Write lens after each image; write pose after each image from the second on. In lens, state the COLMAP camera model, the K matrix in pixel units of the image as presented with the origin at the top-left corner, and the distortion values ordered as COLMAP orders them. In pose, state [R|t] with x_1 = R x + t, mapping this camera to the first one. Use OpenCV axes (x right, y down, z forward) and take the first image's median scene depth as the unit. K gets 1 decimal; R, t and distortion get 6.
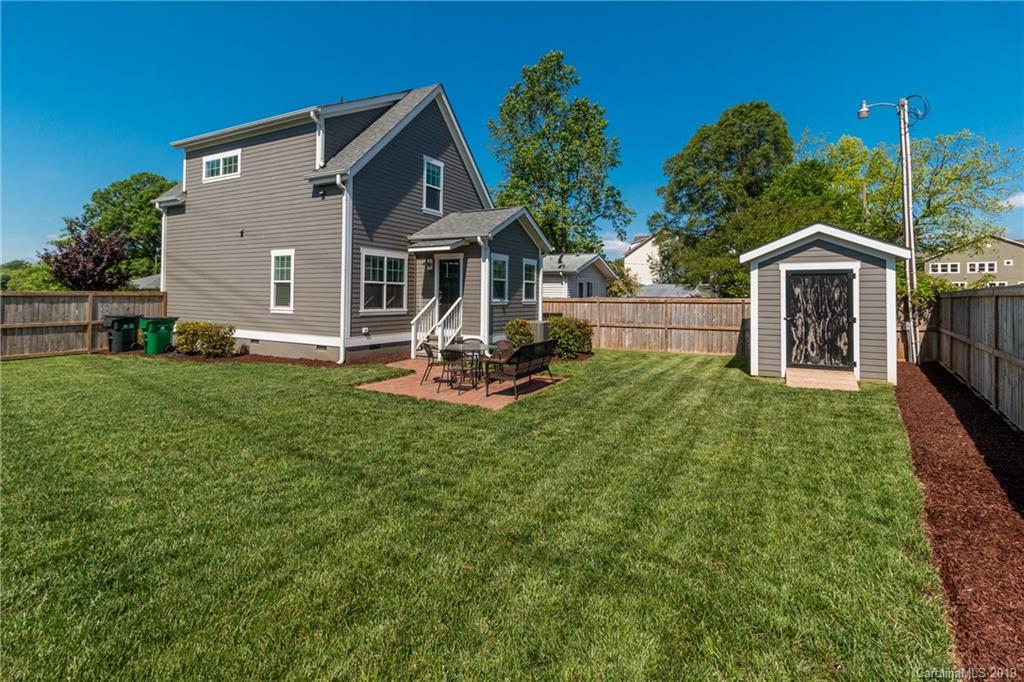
lens RADIAL K [[488.6, 0, 510.9], [0, 488.6, 290.2], [0, 0, 1]] dist [0.003154, -0.012447]
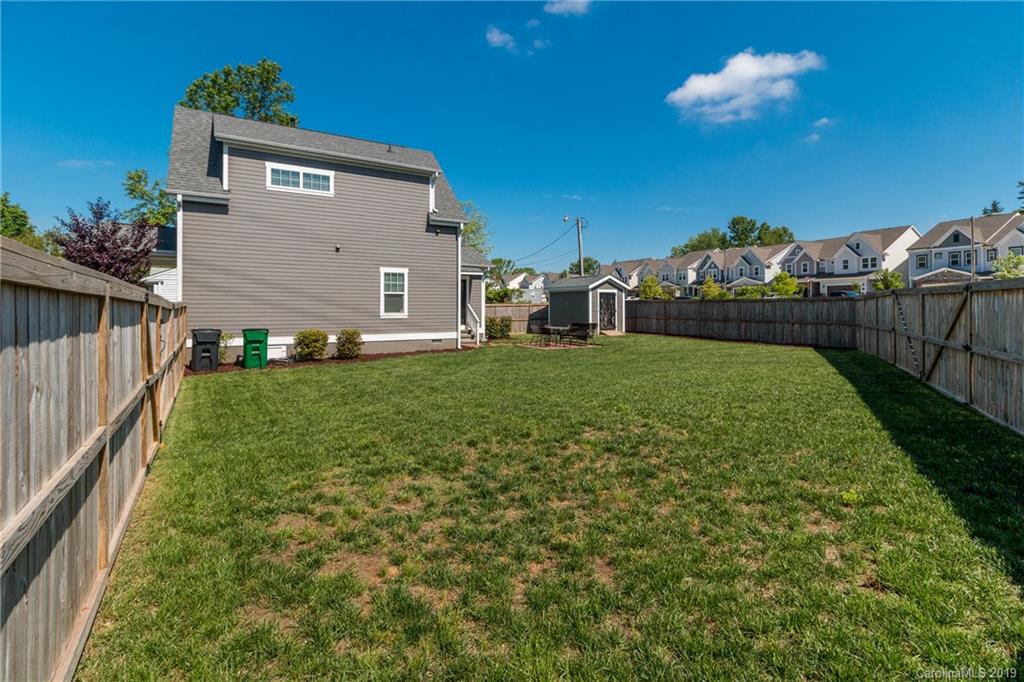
lens RADIAL K [[487.7, 0, 513.4], [0, 487.7, 313.4], [0, 0, 1]] dist [-0.001426, -0.000863]
pose [[0.493594, -0.026785, 0.869280, -1.438576], [-0.009415, 0.999302, 0.036138, -0.014114], [-0.869642, -0.026022, 0.492997, 0.106877]]
